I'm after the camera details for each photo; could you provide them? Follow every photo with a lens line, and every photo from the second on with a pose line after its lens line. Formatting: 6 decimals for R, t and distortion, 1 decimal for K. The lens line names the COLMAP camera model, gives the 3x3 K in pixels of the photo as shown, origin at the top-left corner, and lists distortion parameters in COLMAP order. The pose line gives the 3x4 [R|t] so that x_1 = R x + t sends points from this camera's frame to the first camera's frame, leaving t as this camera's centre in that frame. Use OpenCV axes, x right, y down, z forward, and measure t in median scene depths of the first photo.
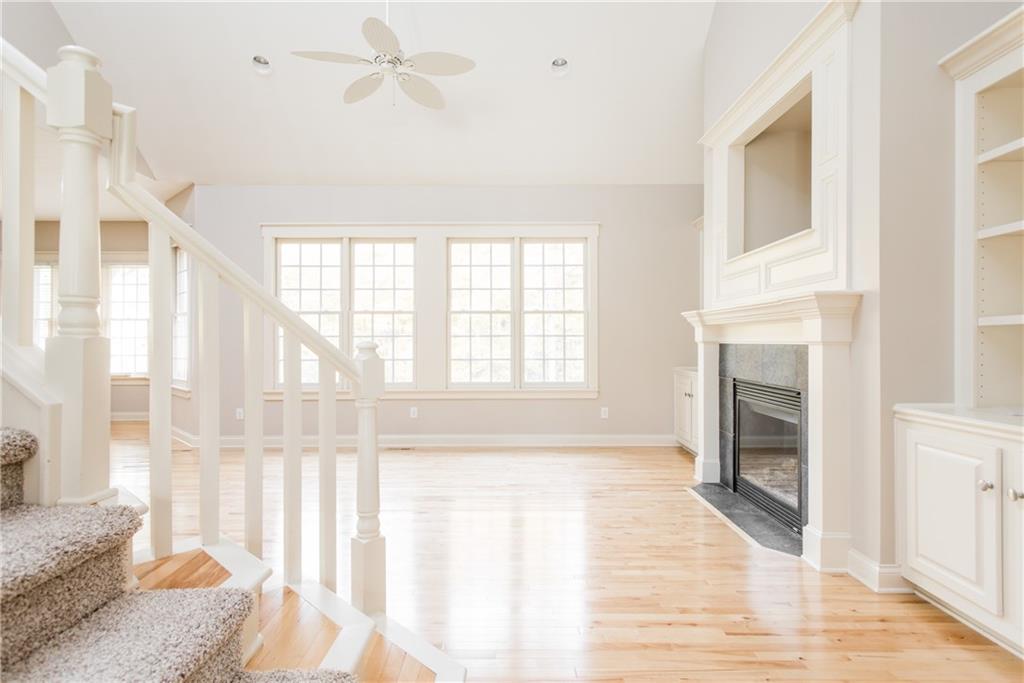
lens RADIAL K [[532.5, 0, 512.0], [0, 532.5, 341.5], [0, 0, 1]] dist [0.001446, 0.000510]
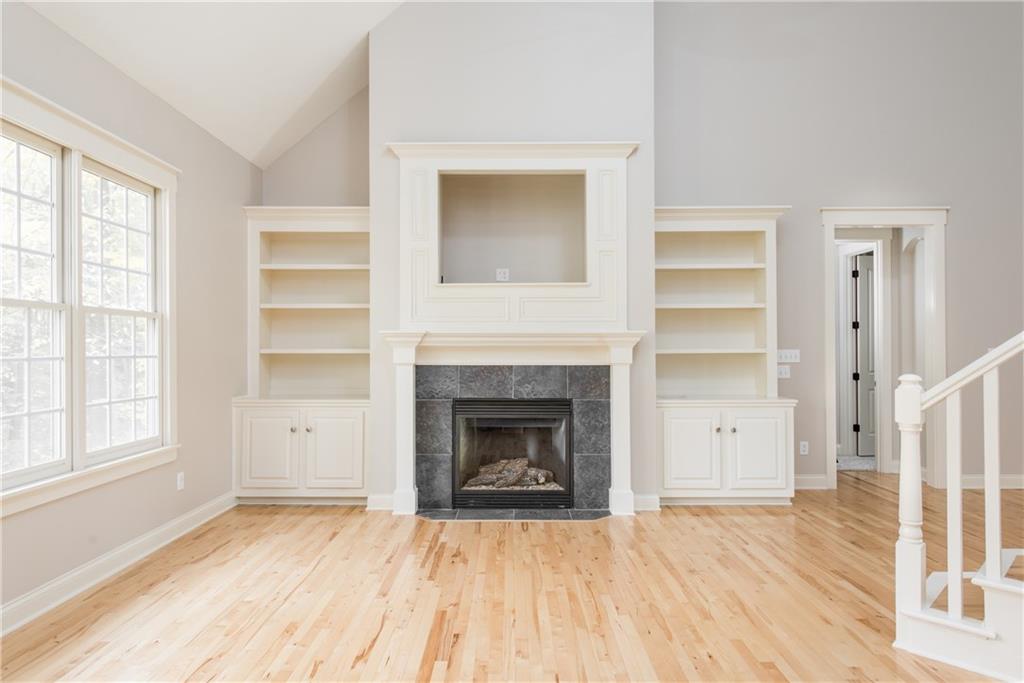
lens RADIAL K [[610.6, 0, 512.0], [0, 610.6, 341.5], [0, 0, 1]] dist [0.003540, 0.000535]
pose [[0.006525, 0.013697, 0.999885, -0.532286], [0.002532, 0.999903, -0.013714, -0.017695], [-0.999976, 0.002621, 0.006490, 0.613176]]
